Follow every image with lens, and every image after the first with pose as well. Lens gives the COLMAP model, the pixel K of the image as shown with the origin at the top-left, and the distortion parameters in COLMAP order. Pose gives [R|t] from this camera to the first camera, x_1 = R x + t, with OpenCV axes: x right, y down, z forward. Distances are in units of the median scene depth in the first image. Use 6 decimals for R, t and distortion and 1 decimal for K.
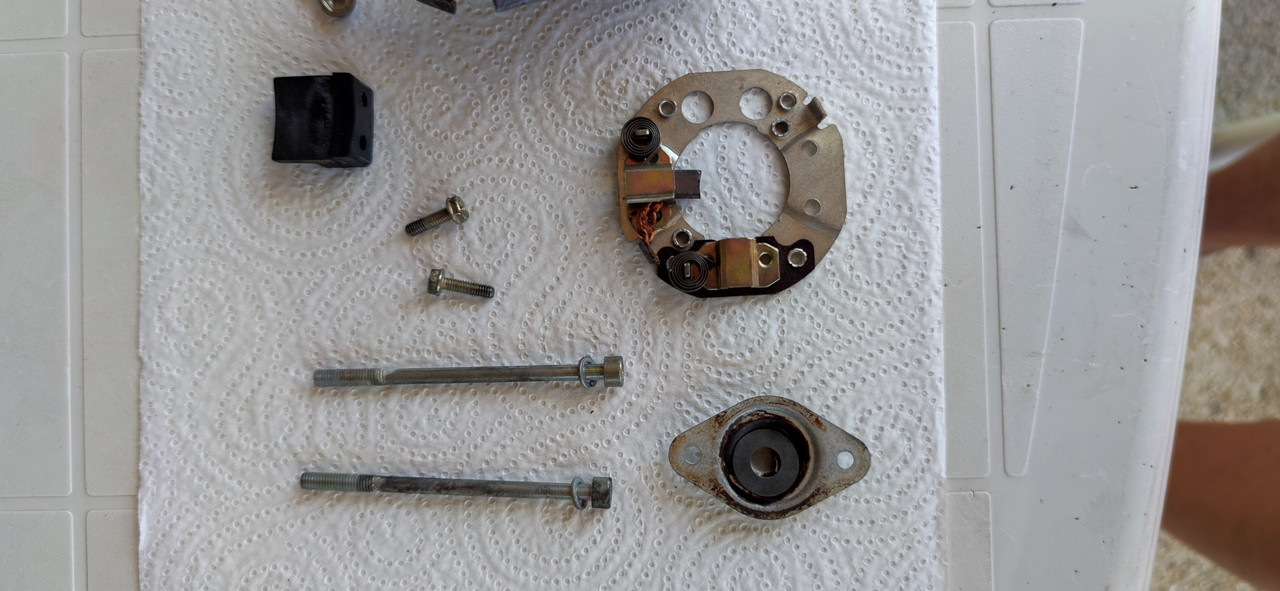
lens RADIAL K [[999.3, 0, 640.0], [0, 999.3, 295.5], [0, 0, 1]] dist [0.008801, -0.010641]
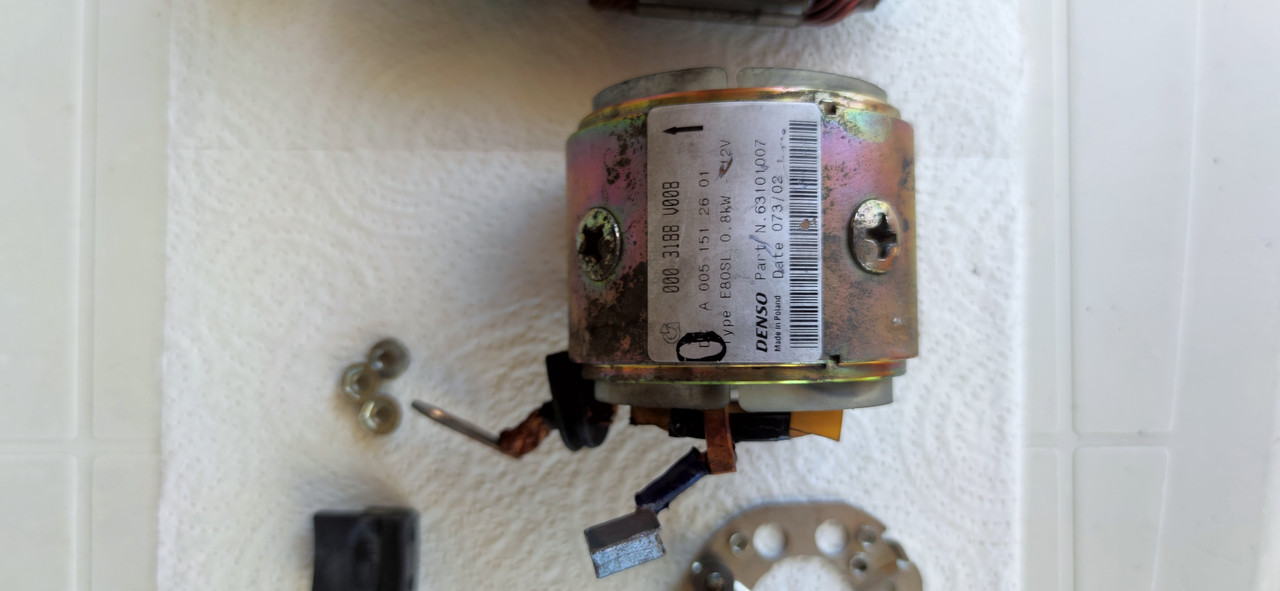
lens RADIAL K [[986.8, 0, 640.0], [0, 986.8, 295.5], [0, 0, 1]] dist [-0.028807, 0.056951]
pose [[0.997770, 0.025803, 0.061549, -0.126761], [-0.026625, 0.999566, 0.012568, -0.423636], [-0.061198, -0.014179, 0.998025, 0.089715]]
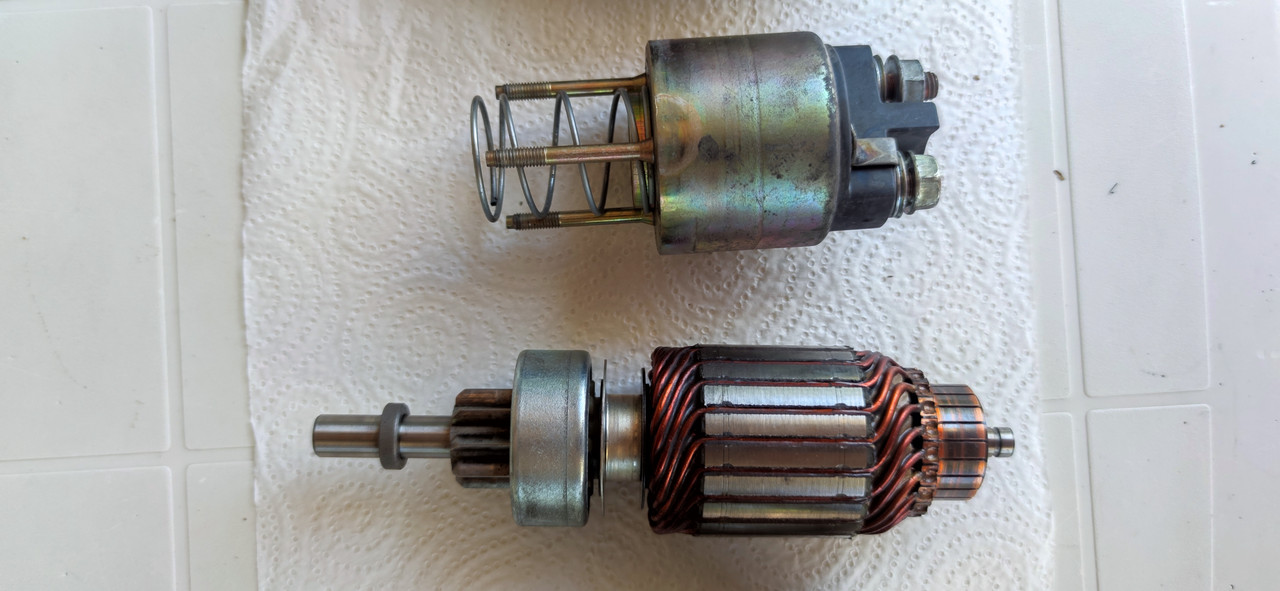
lens RADIAL K [[999.3, 0, 640.0], [0, 999.3, 295.5], [0, 0, 1]] dist [0.008801, -0.010641]
pose [[0.997660, -0.029331, 0.061758, -0.185479], [0.027798, 0.999287, 0.025542, -0.904799], [-0.062463, -0.023766, 0.997764, 0.015612]]
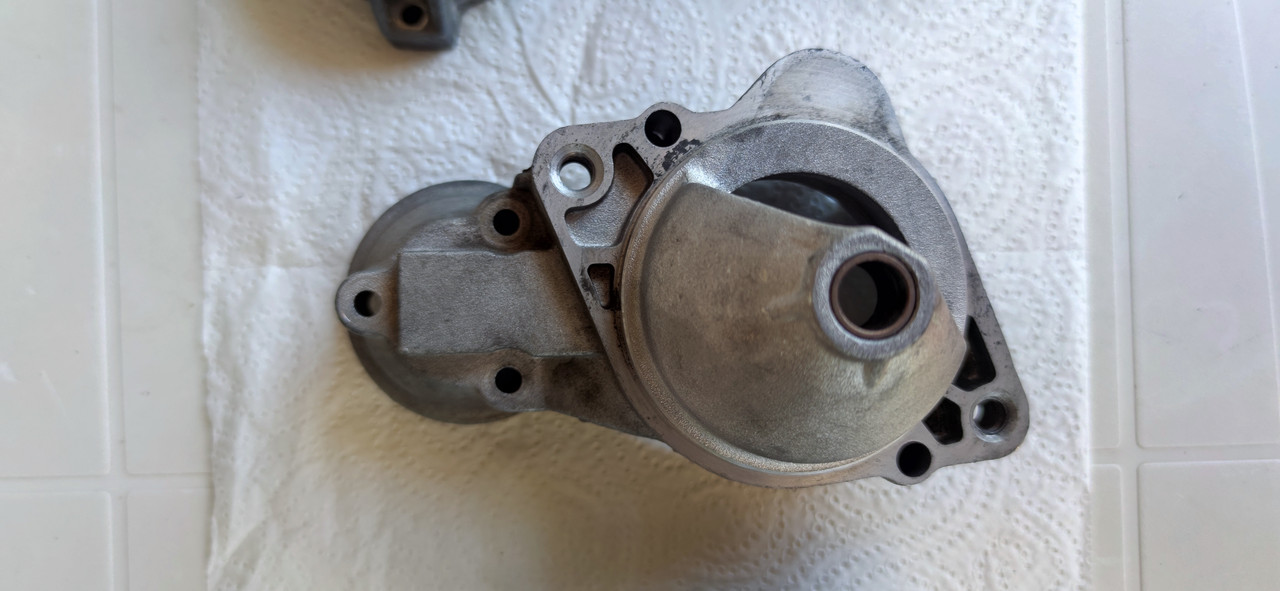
lens RADIAL K [[986.8, 0, 640.0], [0, 986.8, 295.5], [0, 0, 1]] dist [-0.028807, 0.056951]
pose [[0.999928, -0.006924, 0.009756, -0.130612], [0.006286, 0.997926, 0.064064, -1.425358], [-0.010179, -0.063998, 0.997898, 0.176487]]
